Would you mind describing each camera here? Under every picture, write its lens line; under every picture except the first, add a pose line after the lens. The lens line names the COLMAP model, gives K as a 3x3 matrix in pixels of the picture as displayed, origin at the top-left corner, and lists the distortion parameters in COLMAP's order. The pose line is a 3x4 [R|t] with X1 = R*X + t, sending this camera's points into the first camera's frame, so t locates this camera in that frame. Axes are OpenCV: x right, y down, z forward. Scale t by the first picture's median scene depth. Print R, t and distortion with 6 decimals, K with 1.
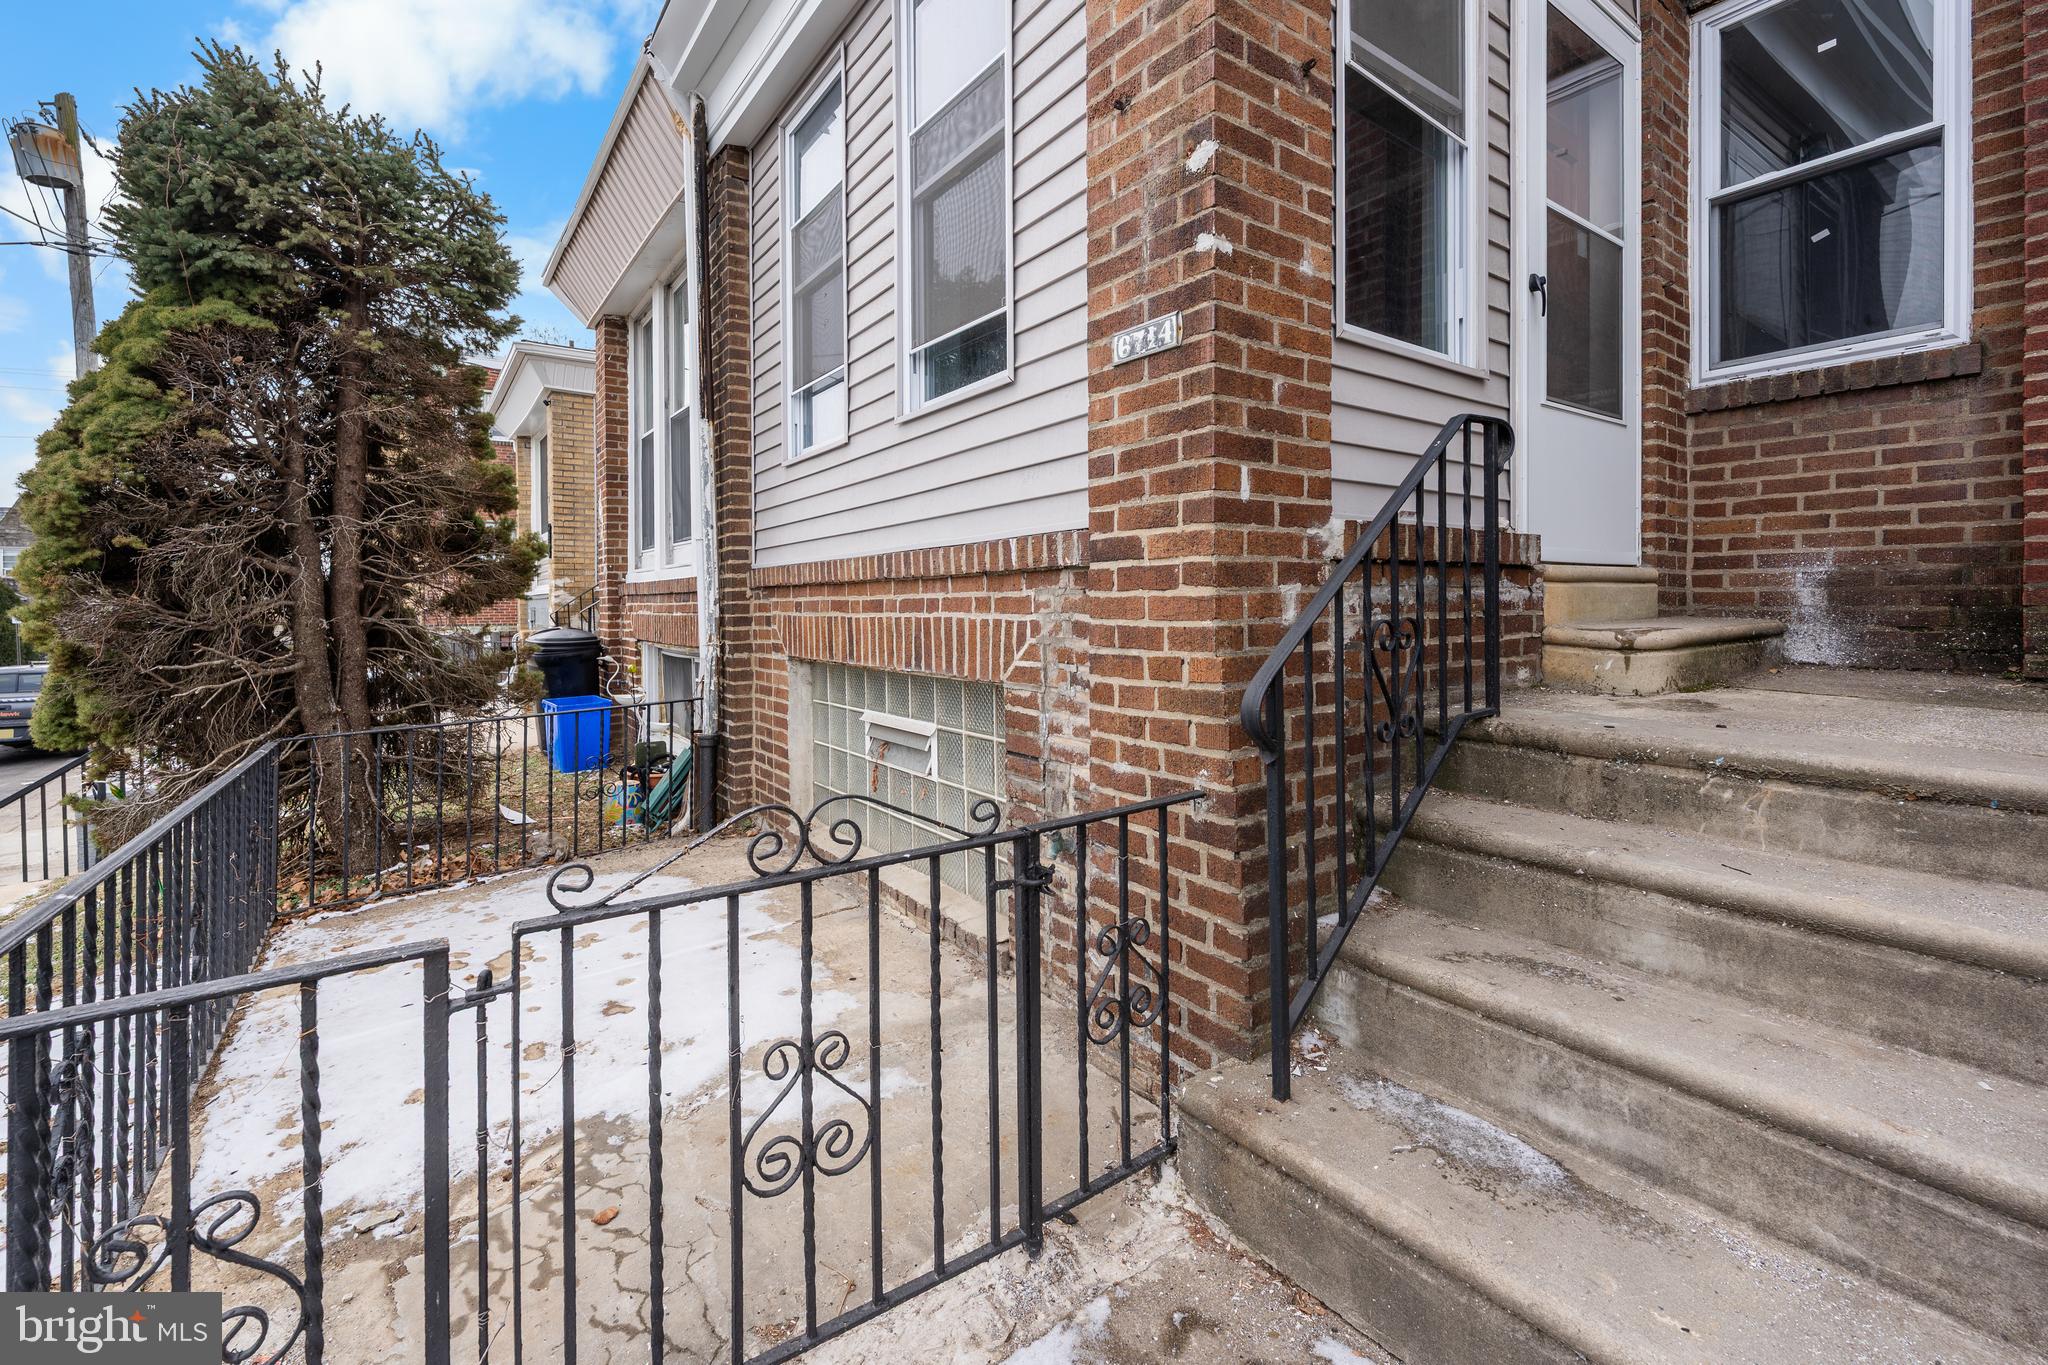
lens RADIAL K [[849.0, 0, 1022.4], [0, 849.0, 615.7], [0, 0, 1]] dist [-0.000500, -0.000252]
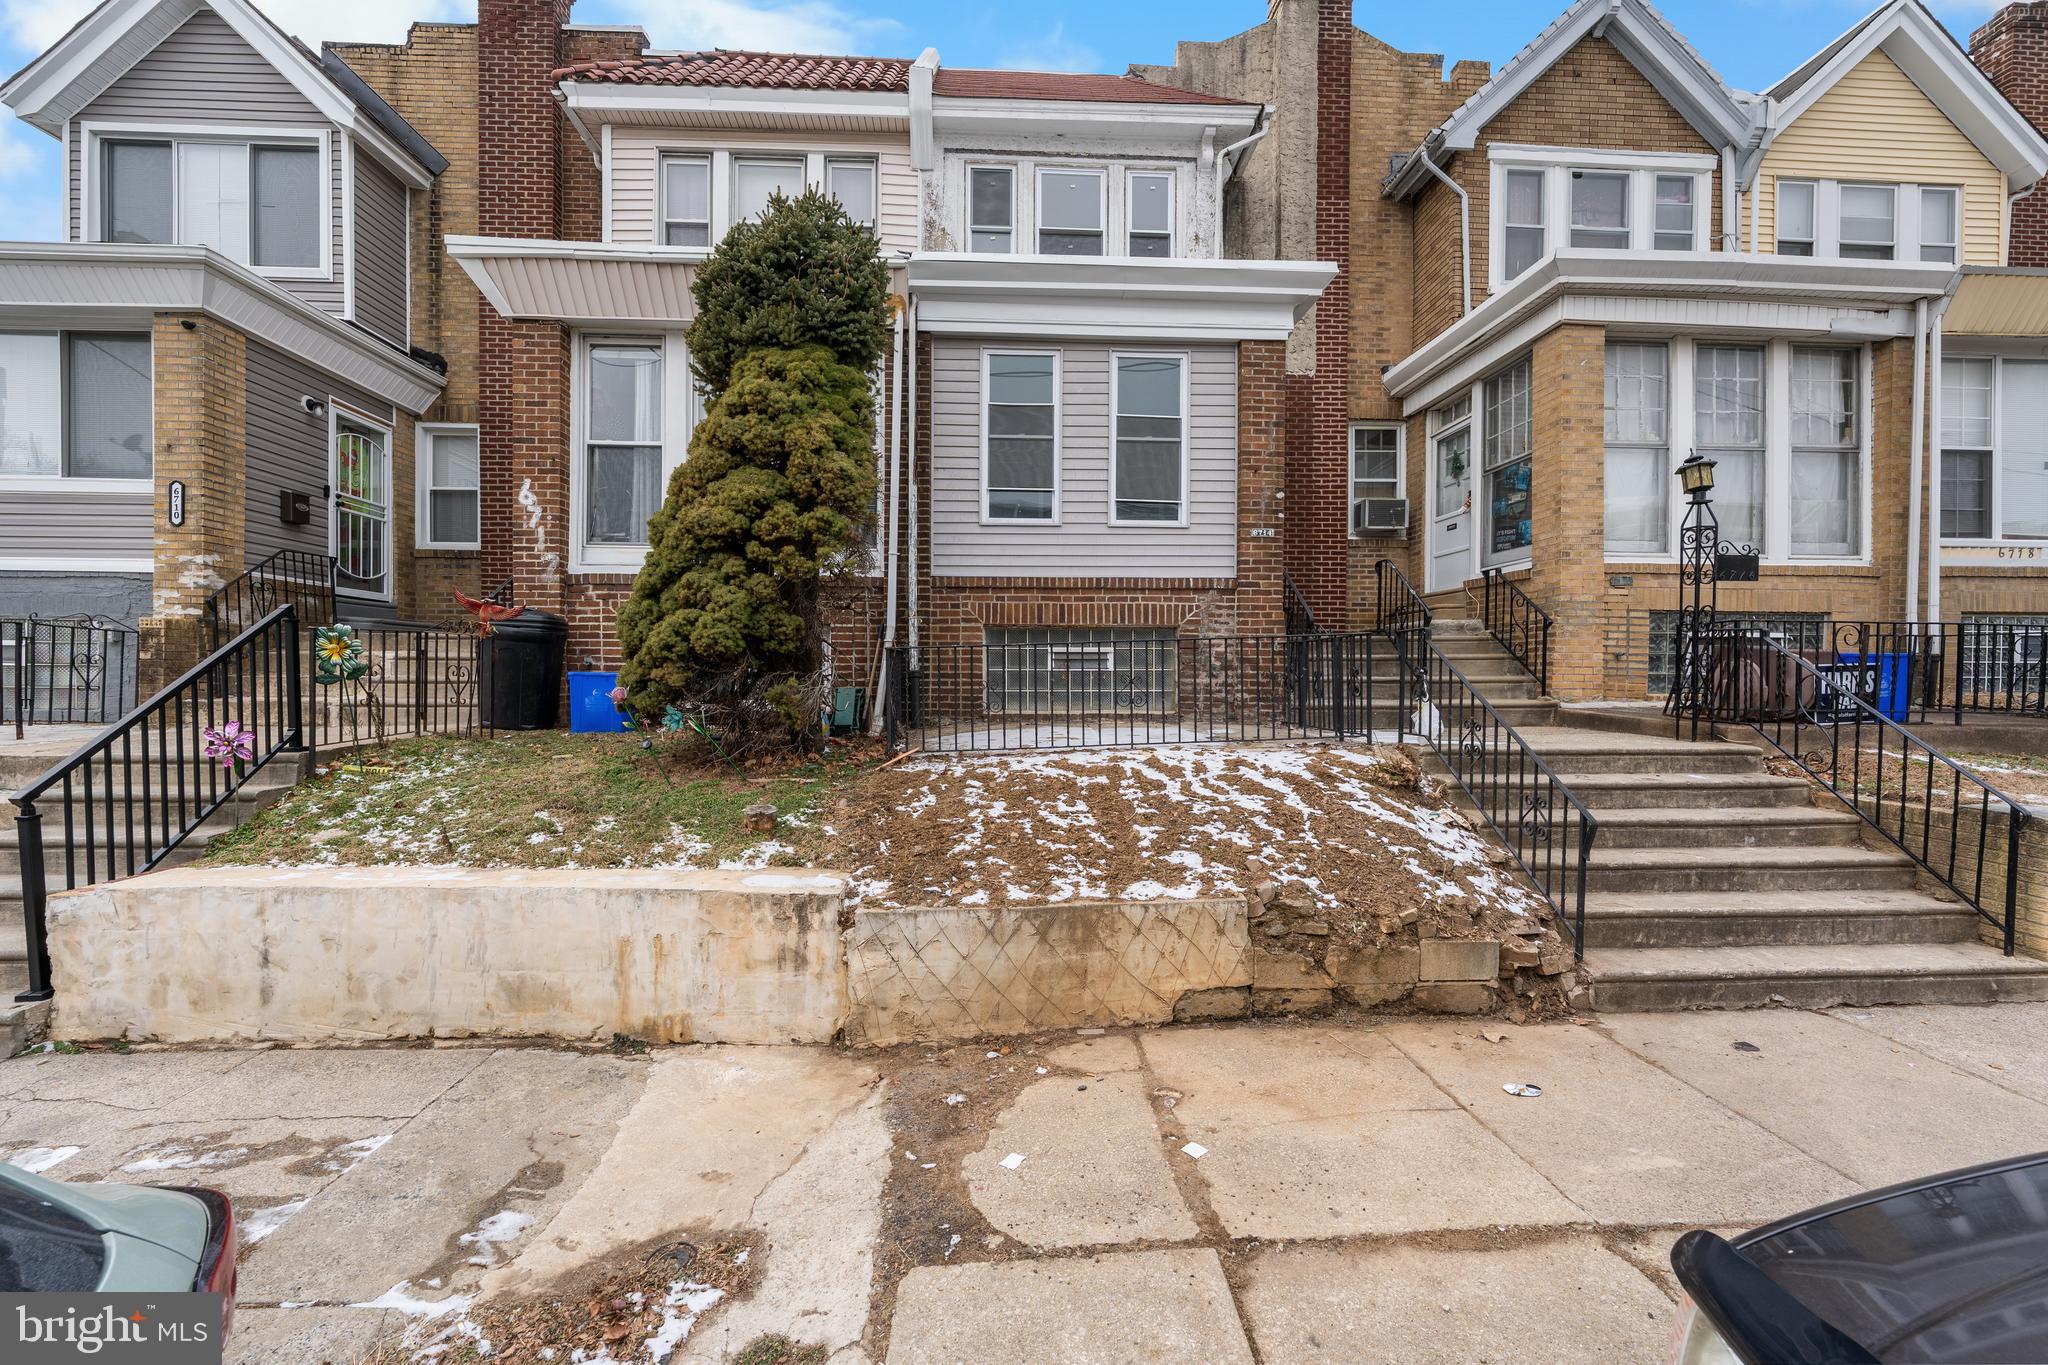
lens RADIAL K [[805.3, 0, 1017.2], [0, 805.3, 691.3], [0, 0, 1]] dist [-0.001630, 0.000398]
pose [[0.553758, -0.004148, 0.832667, -2.965284], [0.004492, 0.999988, 0.001995, 0.331782], [-0.832665, 0.002635, 0.553770, -0.111614]]
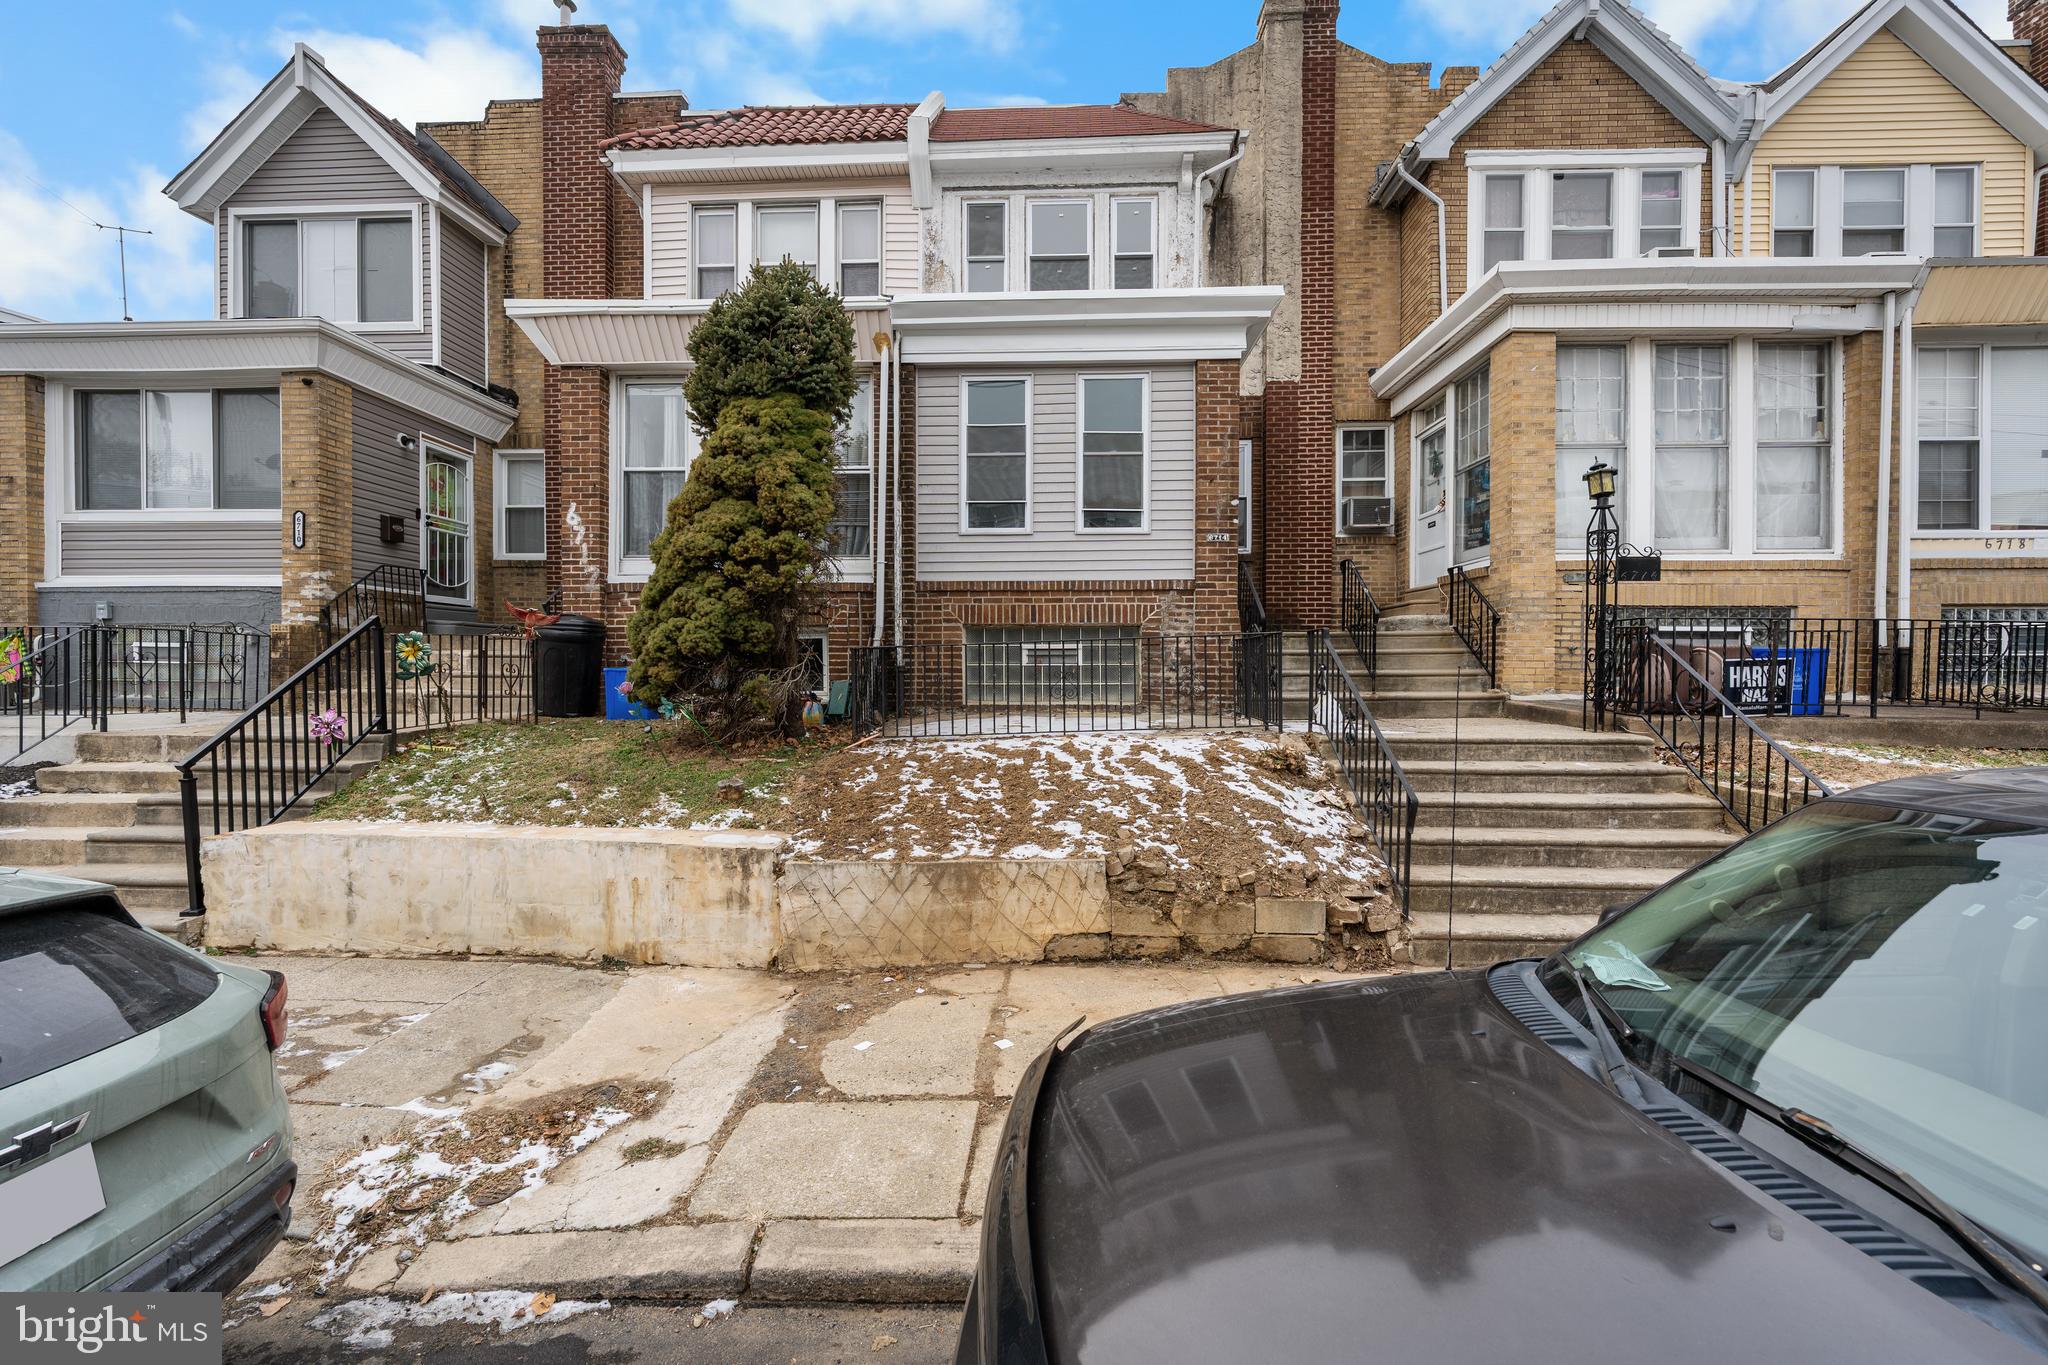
lens RADIAL K [[808.9, 0, 1015.4], [0, 808.9, 684.6], [0, 0, 1]] dist [-0.000252, -0.000493]
pose [[0.628935, -0.006995, 0.777426, -3.008234], [0.004979, 0.999975, 0.004969, 0.322469], [-0.777442, 0.000746, 0.628954, -0.639632]]
